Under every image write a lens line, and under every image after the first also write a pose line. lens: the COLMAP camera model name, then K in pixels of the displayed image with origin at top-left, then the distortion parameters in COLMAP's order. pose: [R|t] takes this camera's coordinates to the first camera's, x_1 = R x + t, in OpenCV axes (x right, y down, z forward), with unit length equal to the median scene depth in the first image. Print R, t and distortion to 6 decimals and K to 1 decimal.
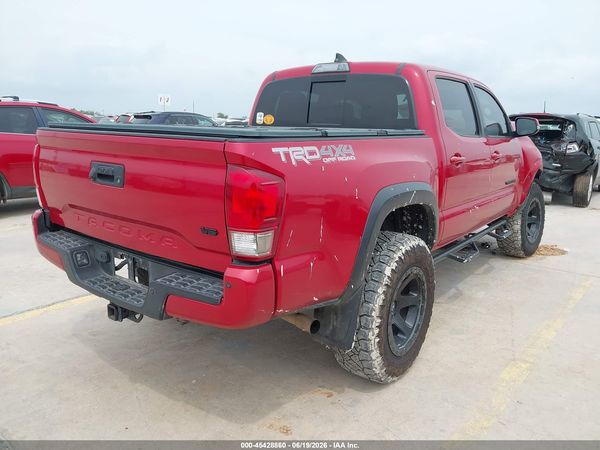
lens RADIAL K [[474.8, 0, 298.3], [0, 474.8, 227.6], [0, 0, 1]] dist [0.028739, -0.052017]
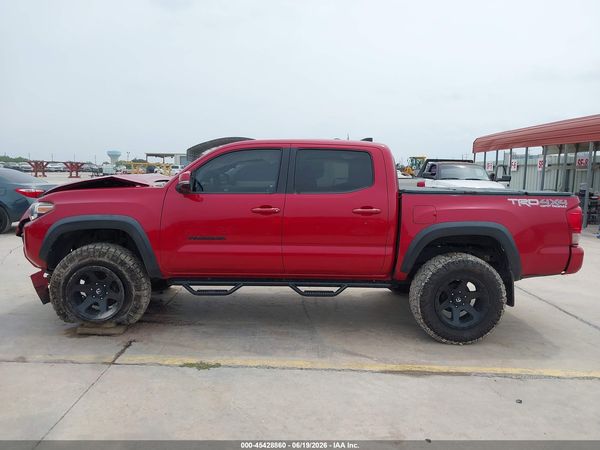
lens RADIAL K [[474.8, 0, 296.5], [0, 474.8, 226.4], [0, 0, 1]] dist [0.028739, -0.052017]
pose [[-0.634586, -0.118464, 0.763719, -0.957006], [0.136793, 0.955364, 0.261854, -0.535720], [-0.760650, 0.270640, -0.590056, 2.188422]]
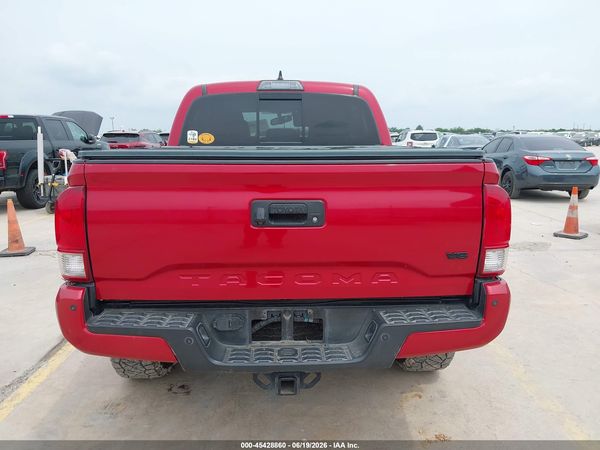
lens RADIAL K [[474.8, 0, 293.9], [0, 474.8, 226.0], [0, 0, 1]] dist [0.028739, -0.052017]
pose [[0.762297, -0.136884, 0.632587, -0.588720], [0.154092, 0.987659, 0.028029, -0.073121], [-0.628616, 0.076110, 0.773982, 0.249058]]
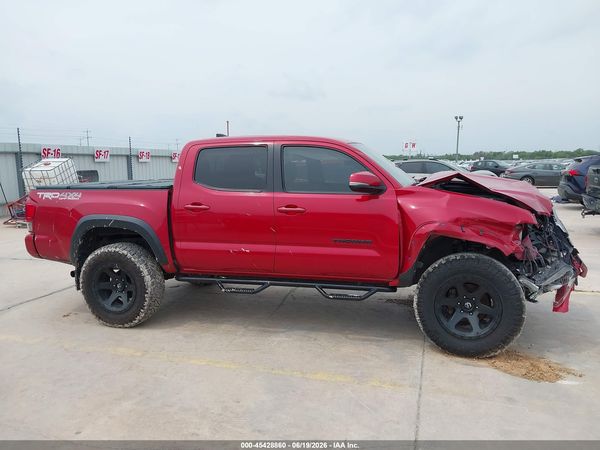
lens RADIAL K [[474.8, 0, 295.8], [0, 474.8, 224.7], [0, 0, 1]] dist [0.028739, -0.052017]
pose [[0.373507, 0.099891, -0.922233, 1.630830], [-0.178121, 0.983408, 0.034377, -0.184402], [0.910365, 0.151429, 0.385103, 0.709926]]
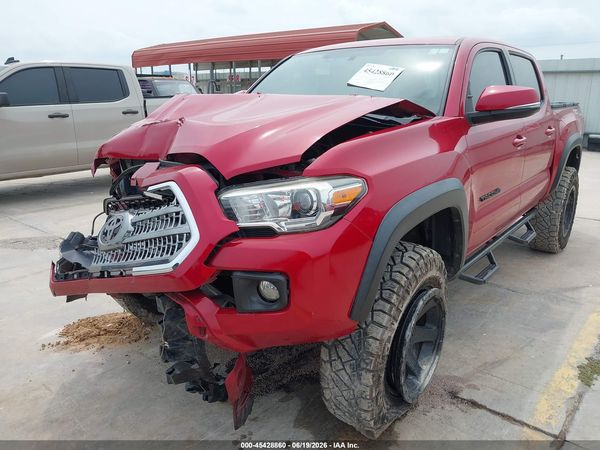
lens RADIAL K [[474.8, 0, 294.1], [0, 474.8, 225.1], [0, 0, 1]] dist [0.028739, -0.052017]
pose [[-0.999771, -0.017659, 0.012058, 0.477638], [-0.009941, 0.883103, 0.469073, -0.536640], [-0.018932, 0.468846, -0.883077, 2.376708]]
